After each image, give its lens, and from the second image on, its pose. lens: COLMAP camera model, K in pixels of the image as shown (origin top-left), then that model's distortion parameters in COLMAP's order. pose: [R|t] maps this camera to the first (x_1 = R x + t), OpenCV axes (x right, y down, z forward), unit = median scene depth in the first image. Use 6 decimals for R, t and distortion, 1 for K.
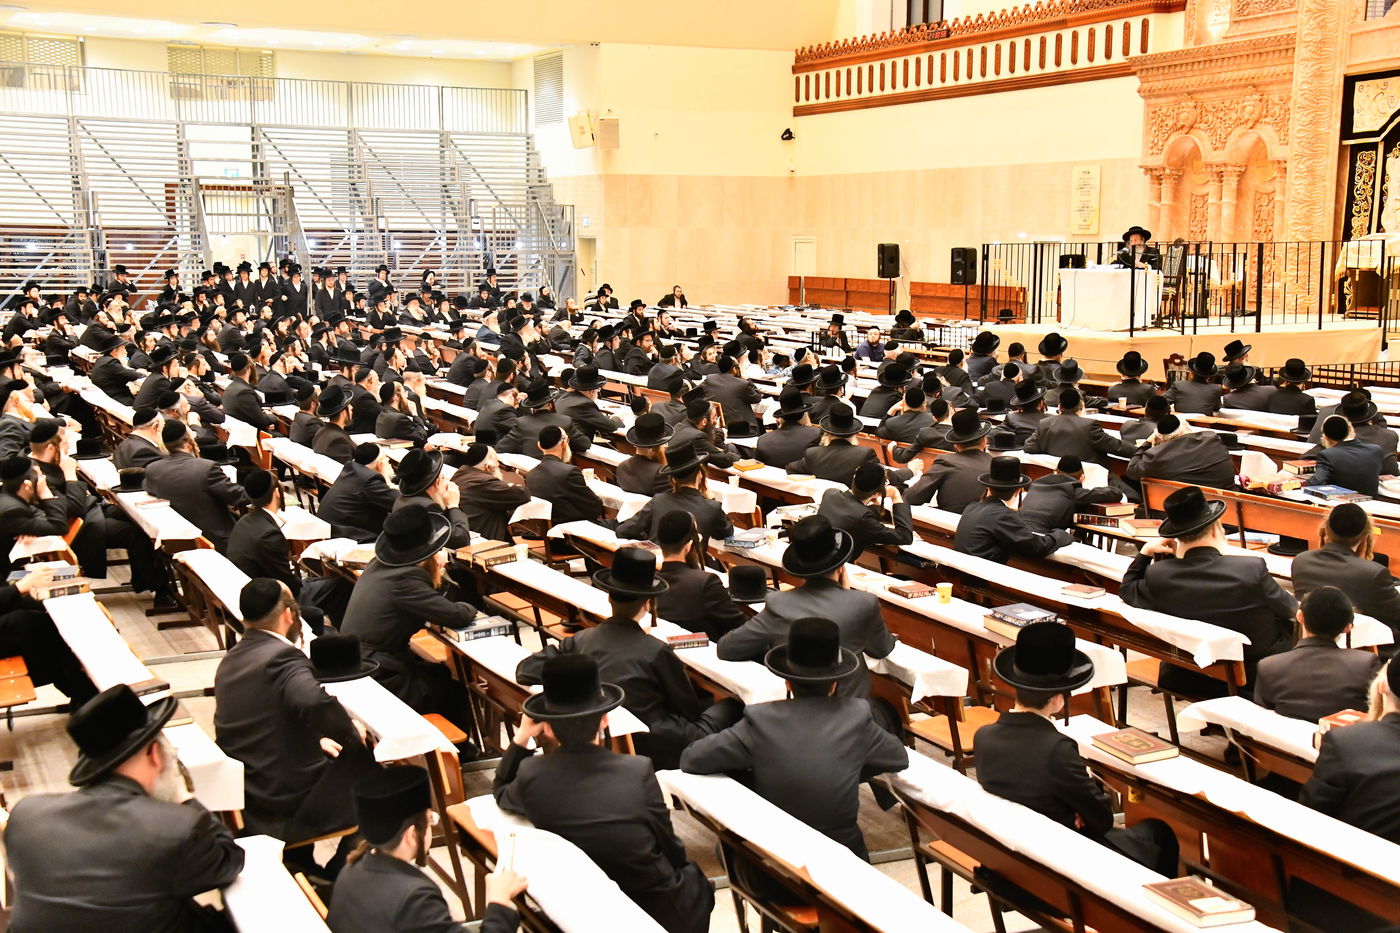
lens RADIAL K [[1762.1, 0, 692.0], [0, 1762.1, 472.5], [0, 0, 1]] dist [0.175982, 0.000000]
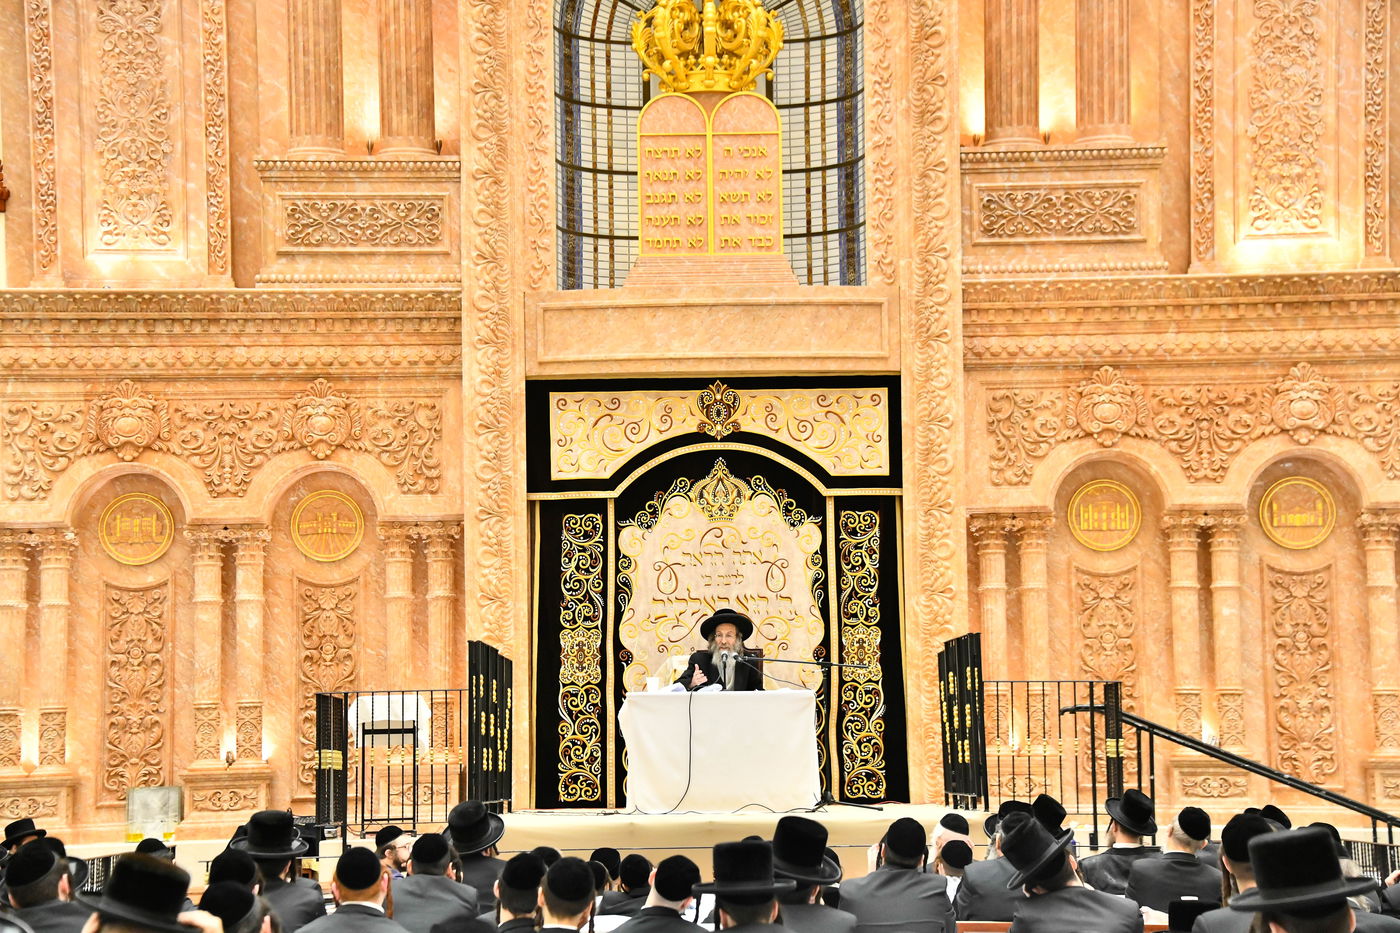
lens RADIAL K [[3598.6, 0, 702.1], [0, 3598.6, 478.6], [0, 0, 1]] dist [0.839513, 0.000000]
pose [[0.413354, 0.072058, 0.907715, -0.620858], [0.136620, 0.980672, -0.140063, -0.027655], [-0.900263, 0.181907, 0.395520, 0.528249]]
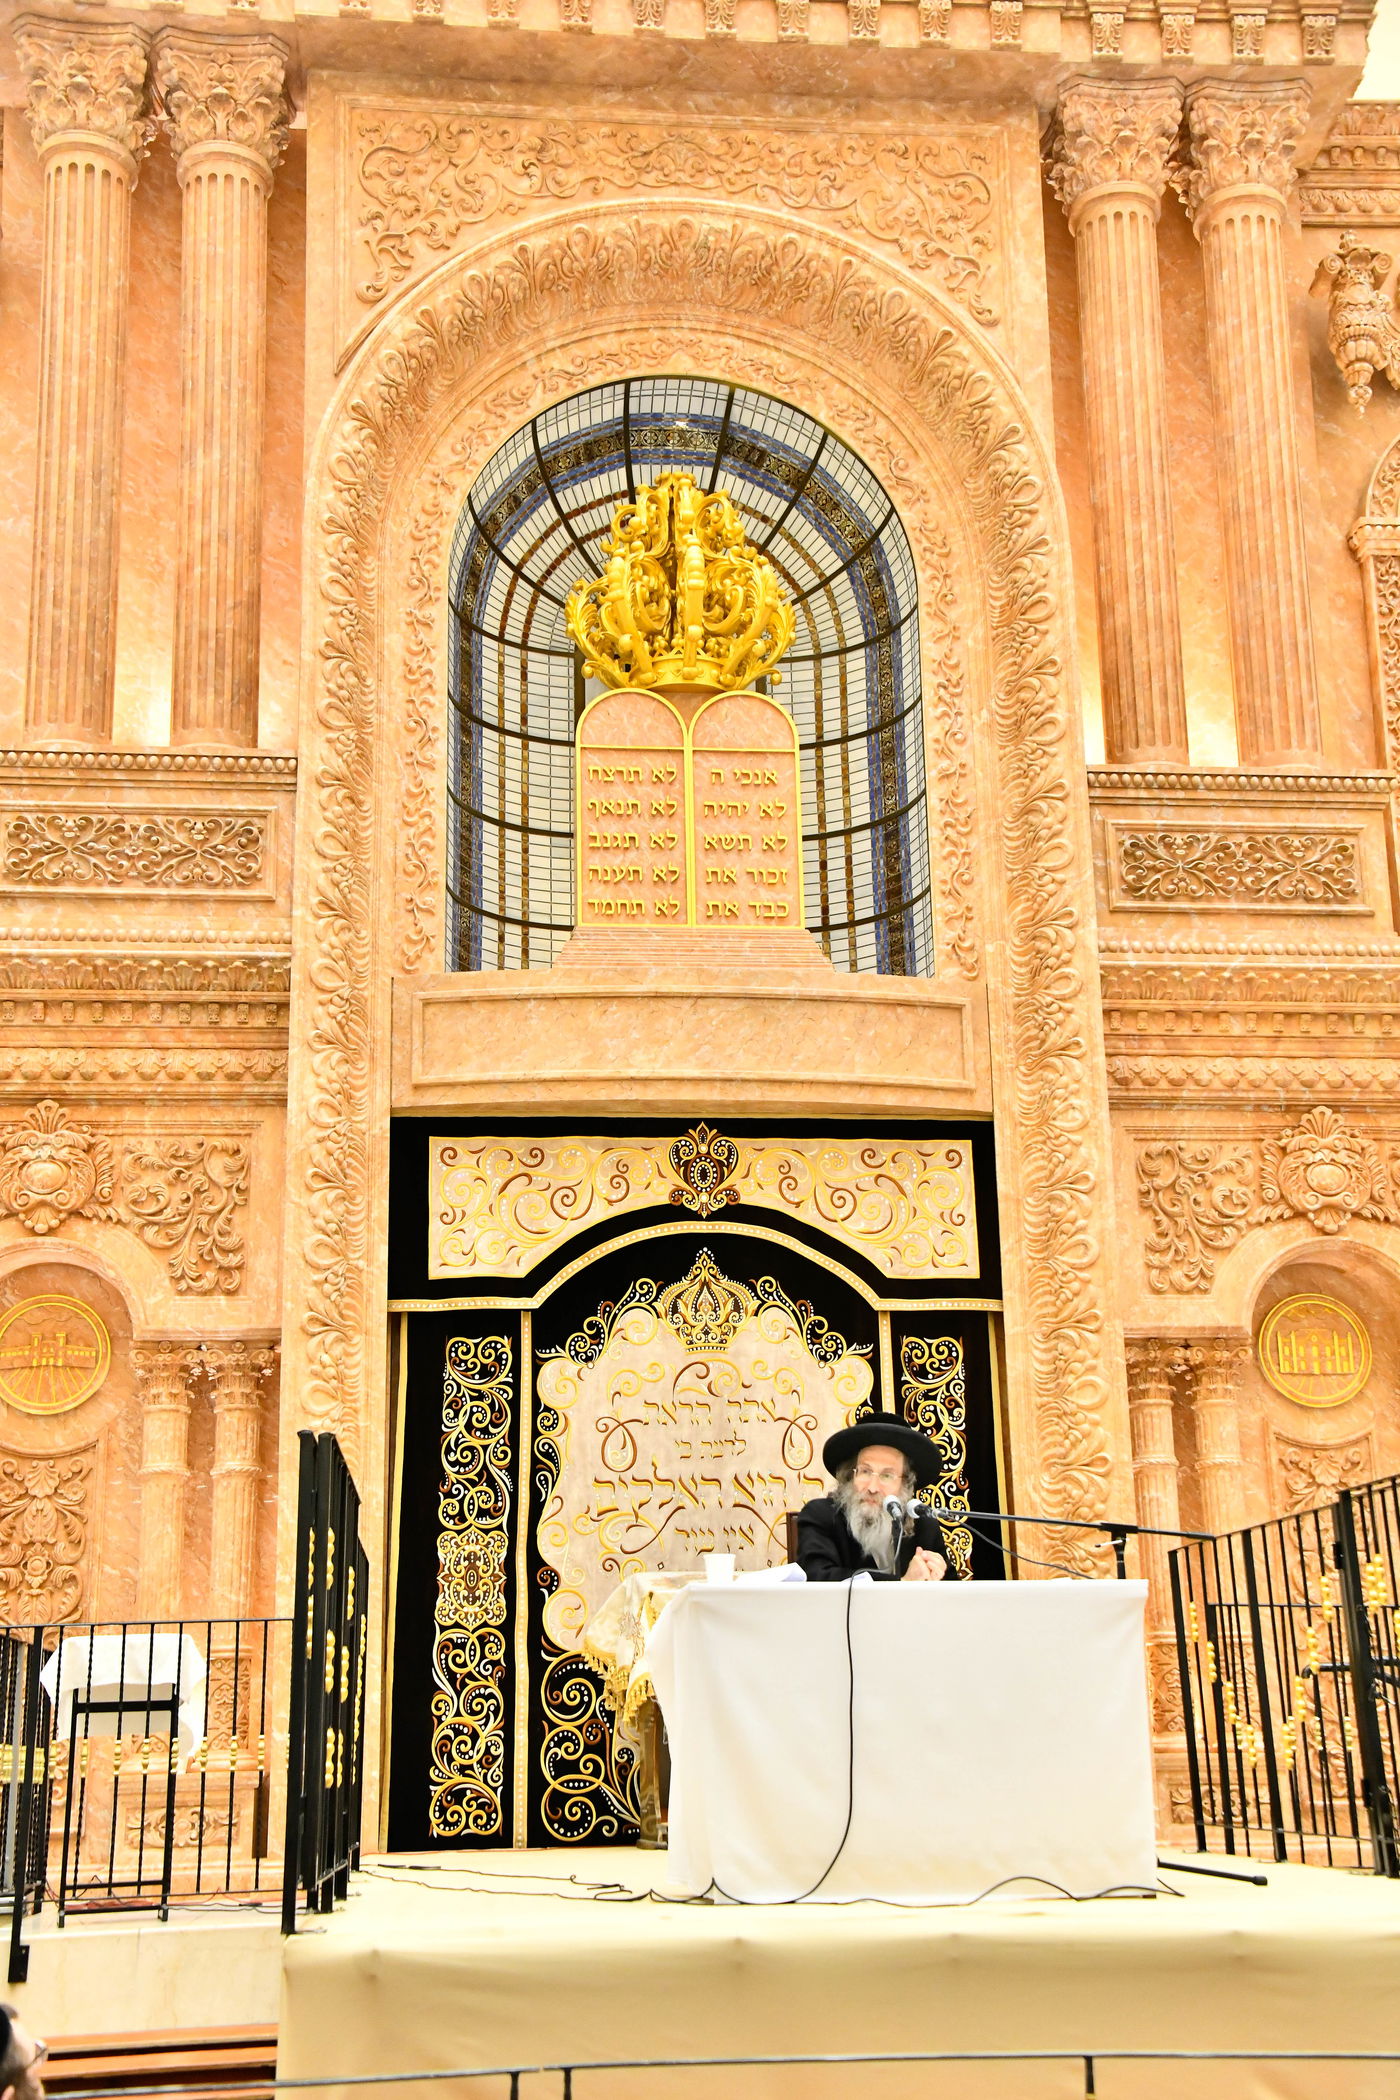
lens RADIAL K [[2547.6, 0, 698.6], [0, 2547.6, 1050.0], [0, 0, 1]] dist [0.121277, 0.000000]
pose [[0.320639, 0.252352, 0.912967, -0.060865], [0.146529, 0.939040, -0.311020, -0.073889], [-0.935799, 0.233502, 0.264116, 0.826765]]
